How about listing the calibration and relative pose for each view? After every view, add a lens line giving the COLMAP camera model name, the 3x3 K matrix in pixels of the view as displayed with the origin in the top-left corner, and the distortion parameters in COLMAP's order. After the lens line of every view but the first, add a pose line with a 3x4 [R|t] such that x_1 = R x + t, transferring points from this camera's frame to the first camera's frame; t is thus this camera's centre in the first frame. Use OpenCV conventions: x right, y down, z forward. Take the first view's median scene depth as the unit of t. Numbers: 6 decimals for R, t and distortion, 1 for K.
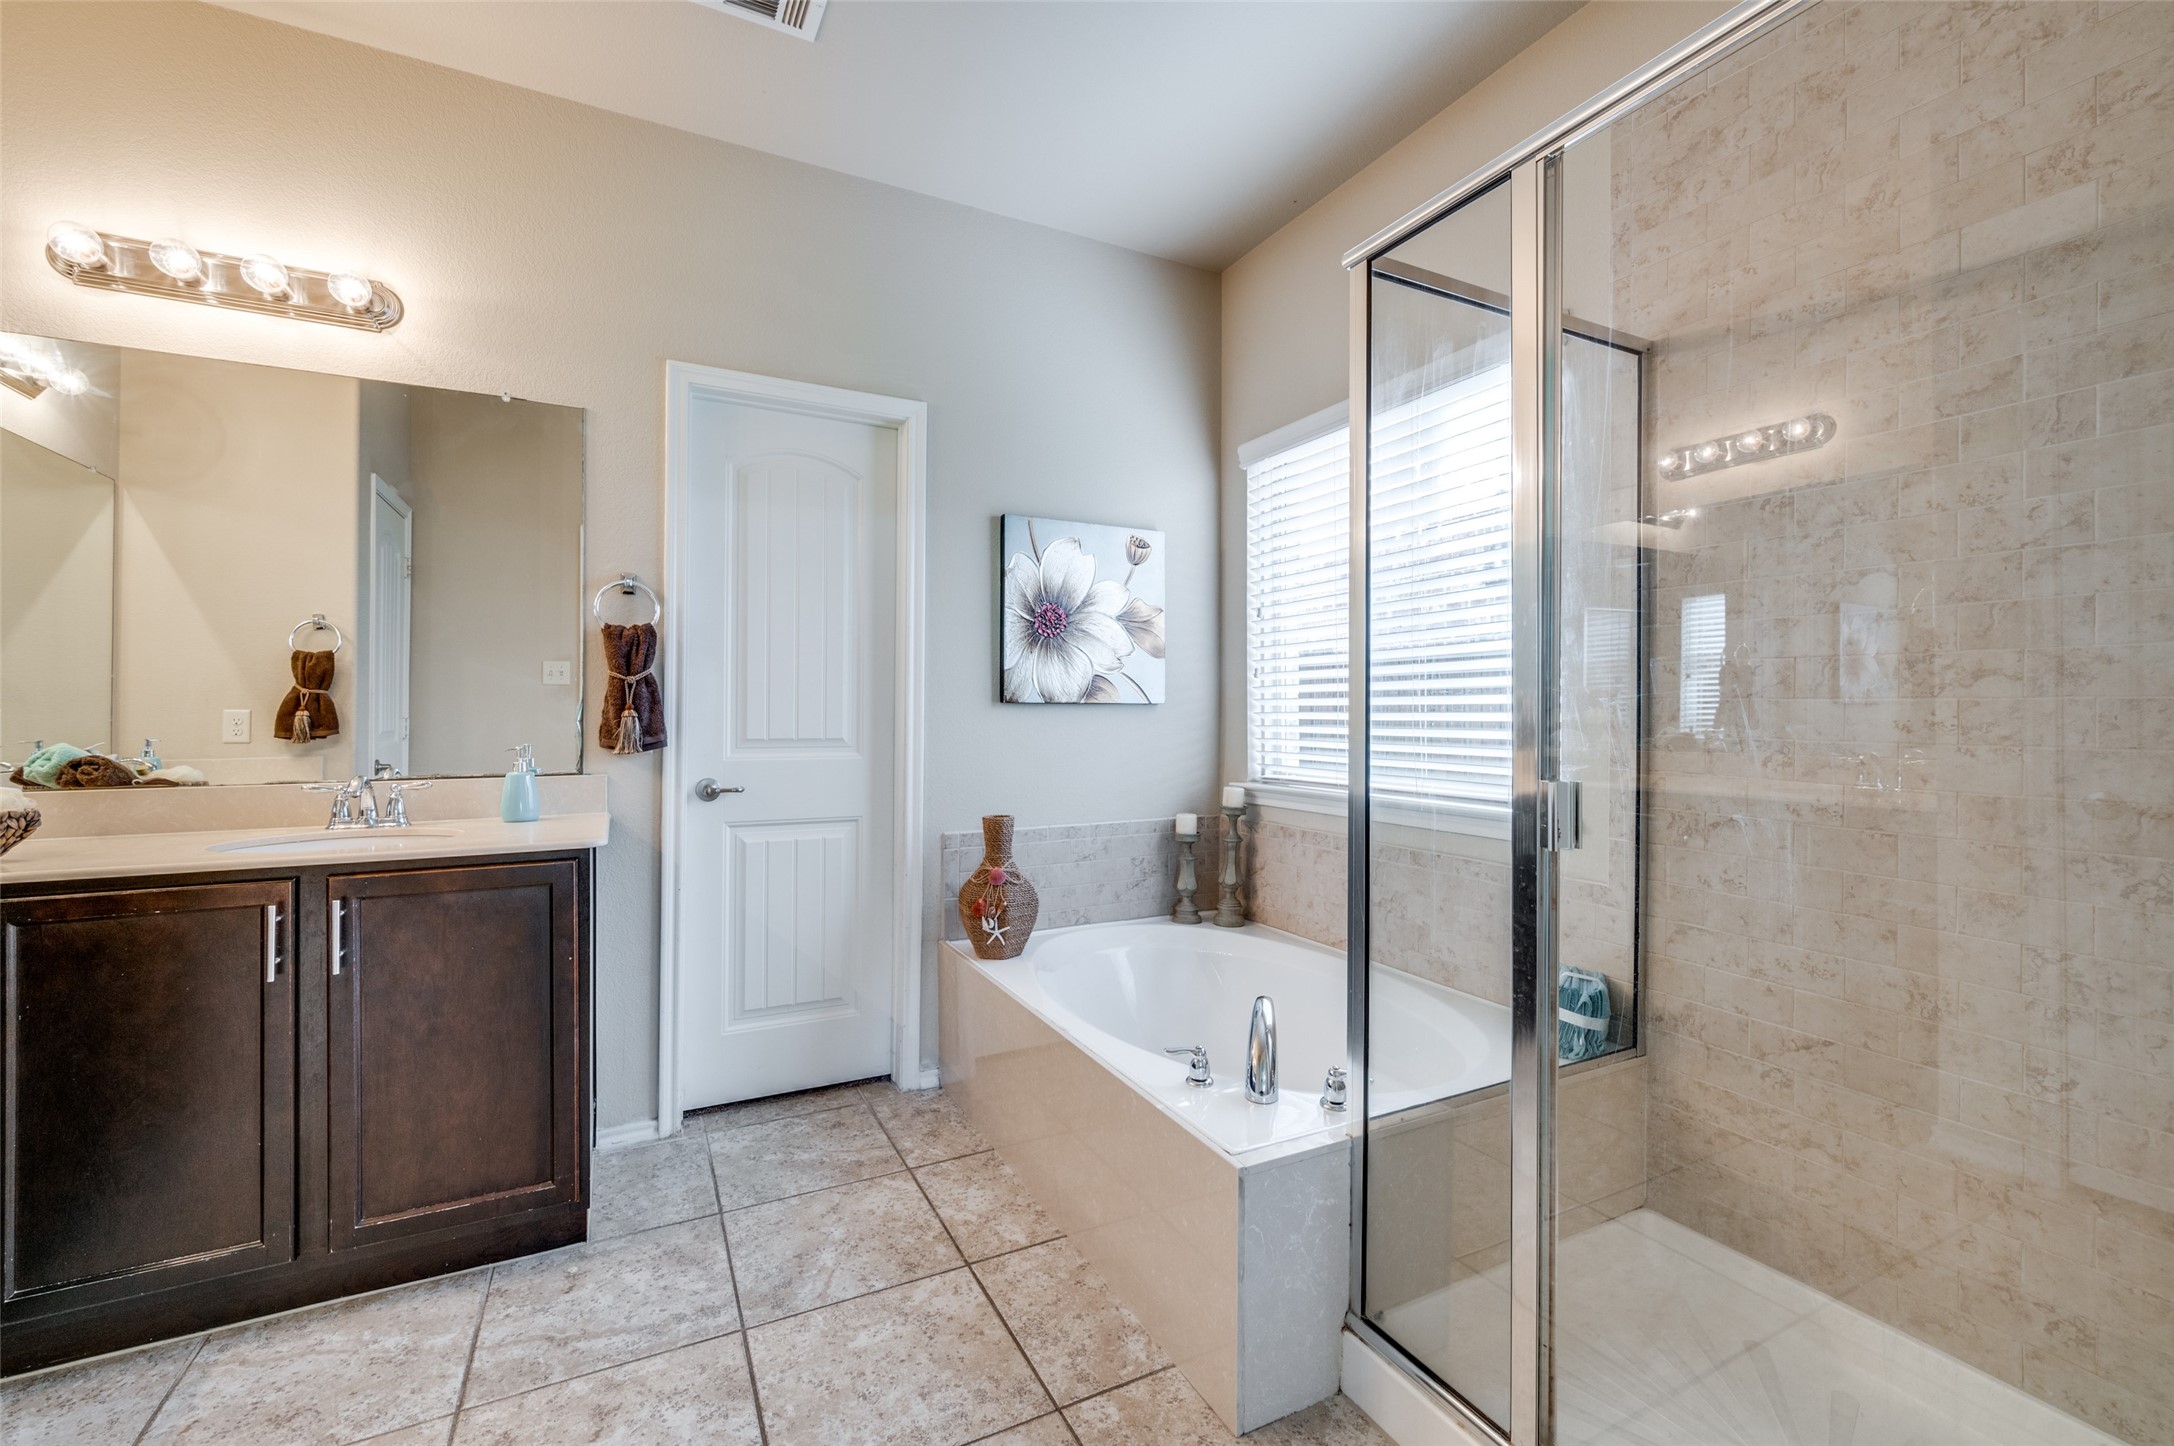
lens RADIAL K [[881.9, 0, 1069.5], [0, 881.9, 713.4], [0, 0, 1]] dist [0.003373, -0.001287]
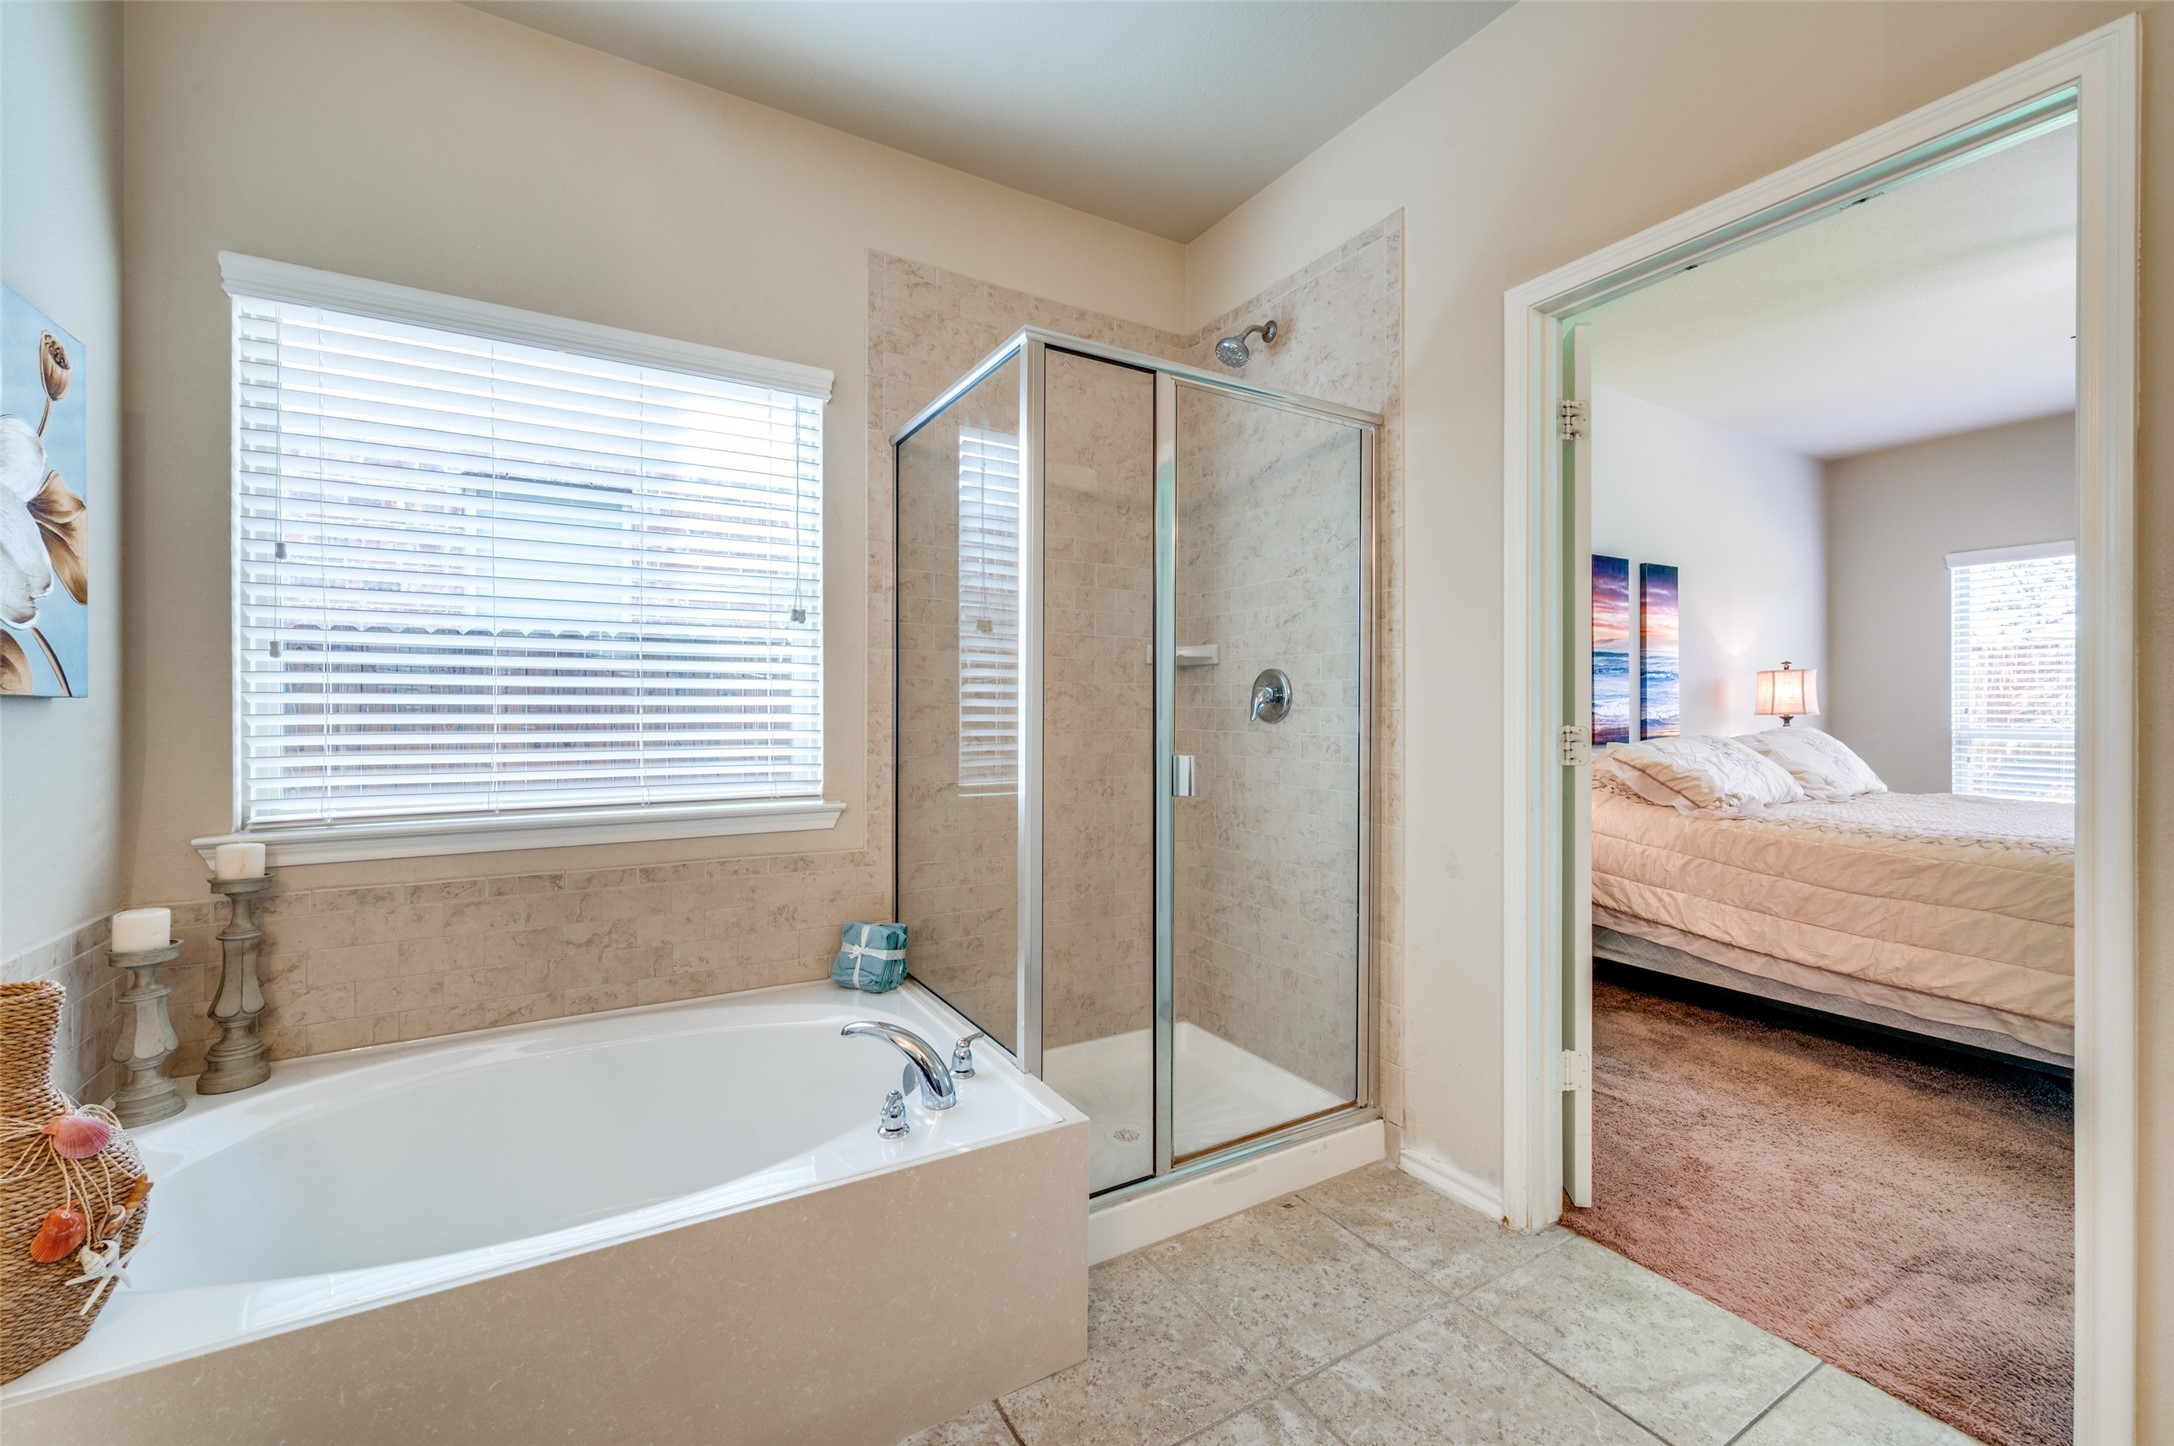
lens RADIAL K [[881.9, 0, 1070.9], [0, 881.9, 712.2], [0, 0, 1]] dist [0.003373, -0.001287]
pose [[-0.055950, -0.003572, 0.998427, -0.668449], [-0.000746, 0.999993, 0.003535, -0.007374], [-0.998433, -0.000547, -0.055952, 0.776647]]
